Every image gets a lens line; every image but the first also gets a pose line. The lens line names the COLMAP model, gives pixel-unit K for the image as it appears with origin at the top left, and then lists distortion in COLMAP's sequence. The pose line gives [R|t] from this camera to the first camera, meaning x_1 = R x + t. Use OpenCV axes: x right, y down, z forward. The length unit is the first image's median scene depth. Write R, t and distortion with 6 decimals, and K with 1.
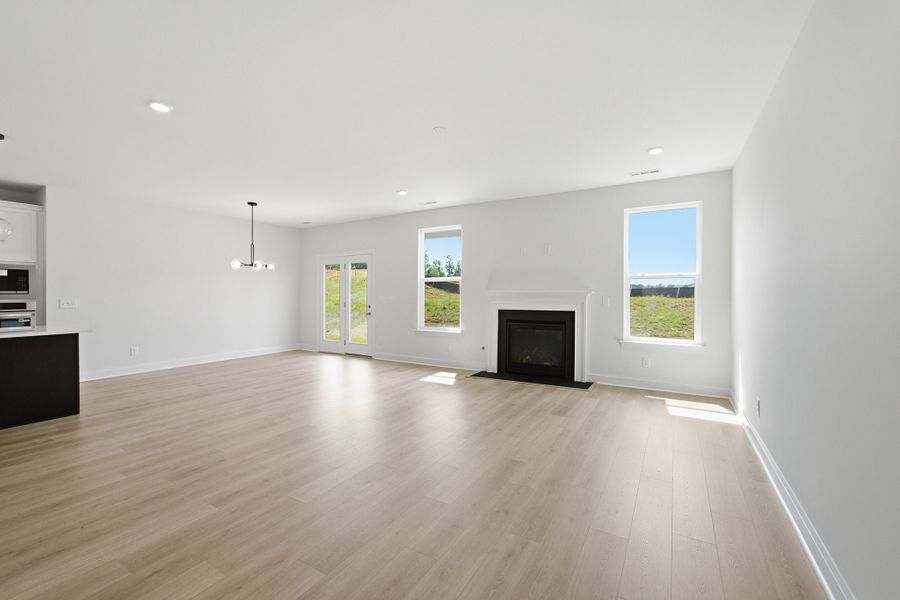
lens RADIAL K [[375.7, 0, 448.3], [0, 375.7, 294.8], [0, 0, 1]] dist [-0.009409, 0.004037]
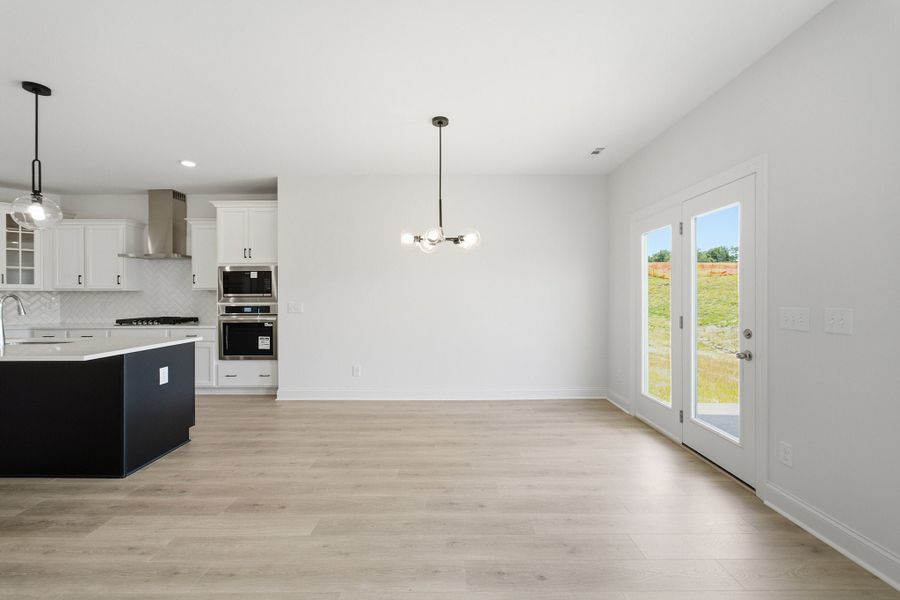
lens RADIAL K [[375.7, 0, 452.3], [0, 375.7, 295.9], [0, 0, 1]] dist [-0.009409, 0.004037]
pose [[0.515833, -0.000404, -0.856689, -0.070836], [0.001184, 0.999999, 0.000241, -0.003058], [0.856688, -0.001139, 0.515833, 0.717501]]
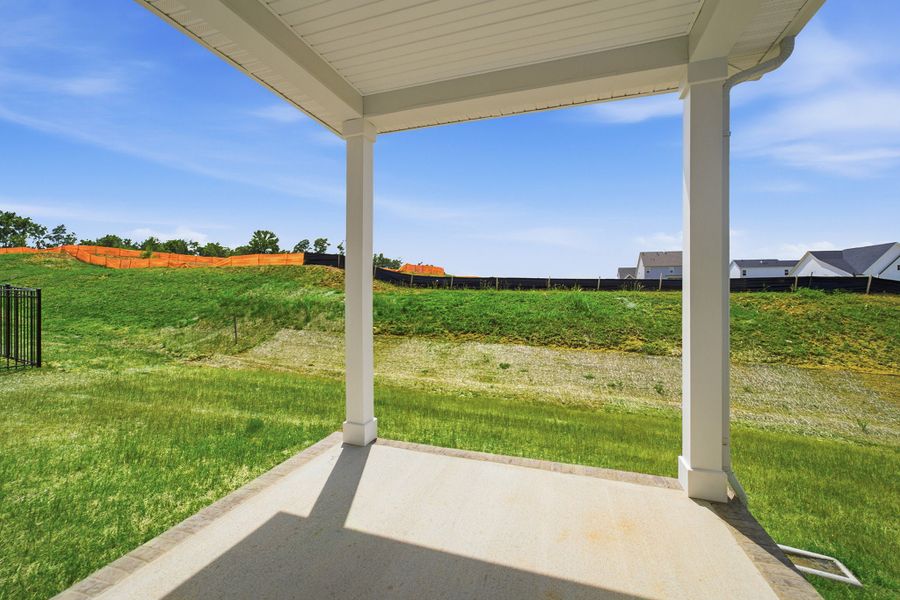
lens RADIAL K [[375.7, 0, 440.7], [0, 375.7, 294.4], [0, 0, 1]] dist [-0.009409, 0.004037]
pose [[0.979756, -0.004519, 0.200143, -0.272517], [0.002119, 0.999923, 0.012204, 0.003195], [-0.200182, -0.011533, 0.979691, 1.195296]]
